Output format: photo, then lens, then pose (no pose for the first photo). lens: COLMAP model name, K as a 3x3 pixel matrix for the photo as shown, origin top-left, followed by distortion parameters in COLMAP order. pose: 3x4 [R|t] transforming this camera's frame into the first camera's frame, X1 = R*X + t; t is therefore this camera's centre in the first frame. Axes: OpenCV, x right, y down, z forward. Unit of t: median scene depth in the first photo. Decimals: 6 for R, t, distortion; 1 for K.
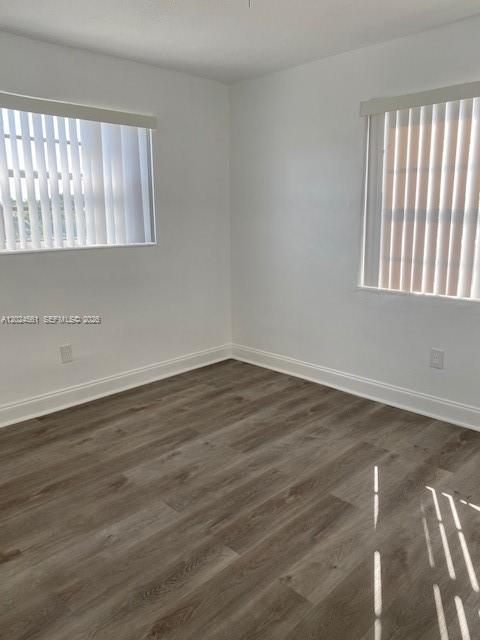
lens RADIAL K [[508.4, 0, 240.0], [0, 508.4, 320.0], [0, 0, 1]] dist [0.039623, -0.031626]
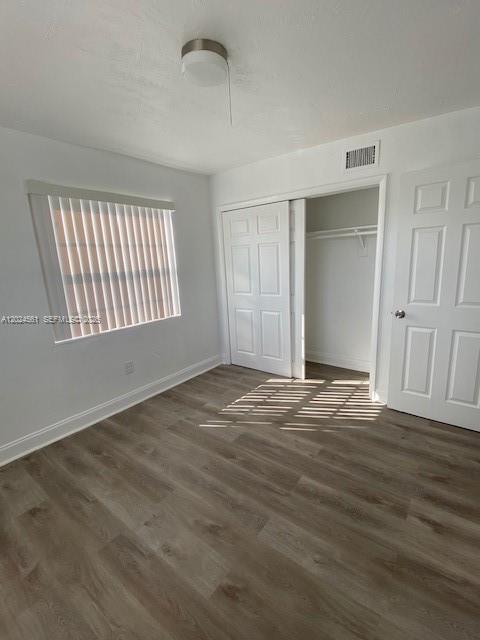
lens RADIAL K [[298.4, 0, 240.0], [0, 298.4, 320.0], [0, 0, 1]] dist [-0.000995, -0.000876]
pose [[-0.149443, -0.191085, 0.970131, -0.568271], [0.253920, 0.940828, 0.224428, -0.196346], [-0.955611, 0.279874, -0.092080, 0.802403]]
